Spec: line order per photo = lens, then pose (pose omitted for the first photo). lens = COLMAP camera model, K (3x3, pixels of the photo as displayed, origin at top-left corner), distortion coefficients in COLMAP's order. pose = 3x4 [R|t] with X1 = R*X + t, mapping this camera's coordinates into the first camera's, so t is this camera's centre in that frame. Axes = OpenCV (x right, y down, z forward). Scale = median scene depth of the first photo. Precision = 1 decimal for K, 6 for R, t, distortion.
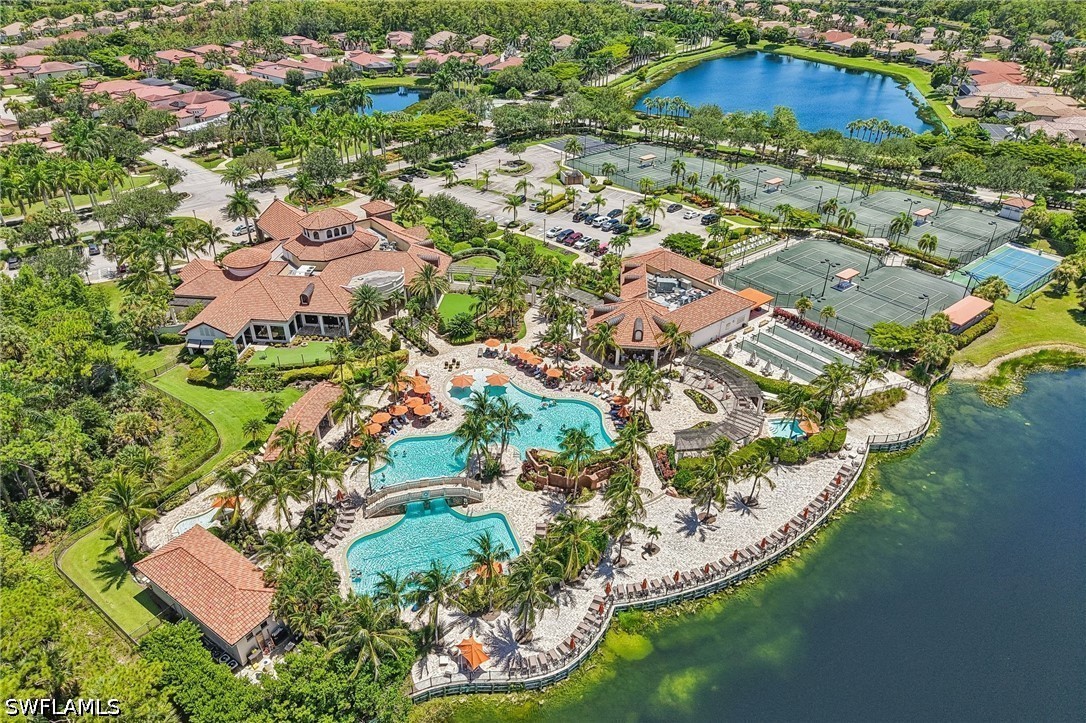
lens RADIAL K [[710.3, 0, 543.0], [0, 710.3, 361.5], [0, 0, 1]] dist [0.000813, -0.000758]
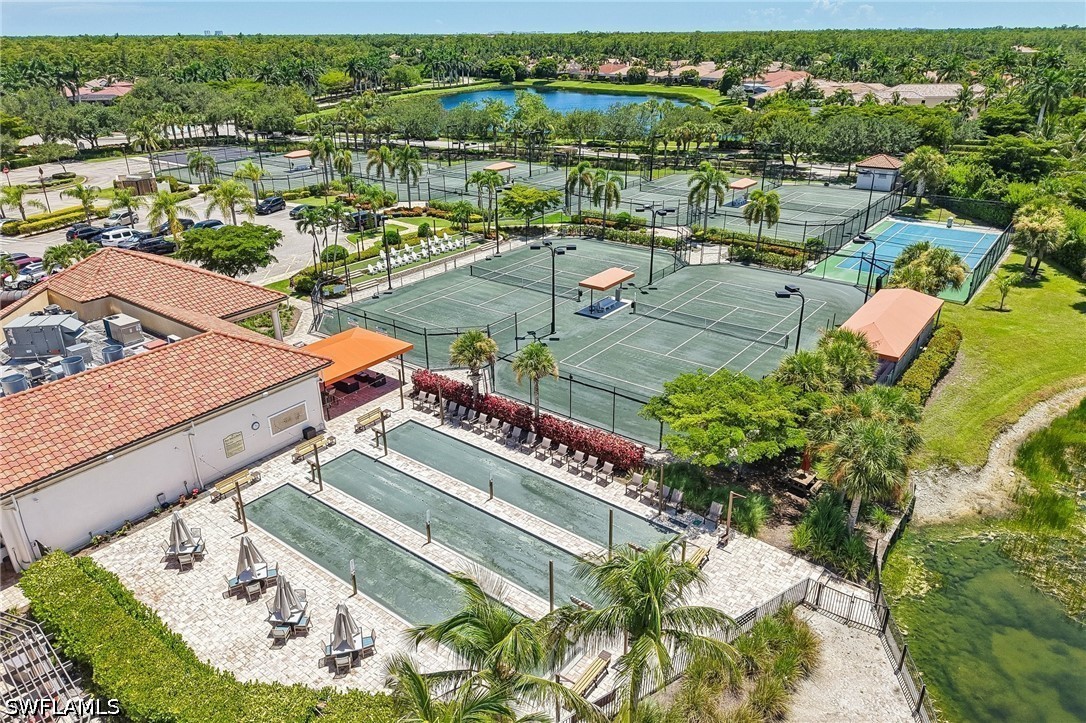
lens RADIAL K [[721.9, 0, 543.0], [0, 721.9, 361.5], [0, 0, 1]] dist [0.056337, -0.090286]
pose [[0.970821, -0.107101, 0.214560, 0.321214], [0.135225, 0.983402, -0.120973, -0.028140], [-0.198042, 0.146457, 0.969190, 0.649539]]
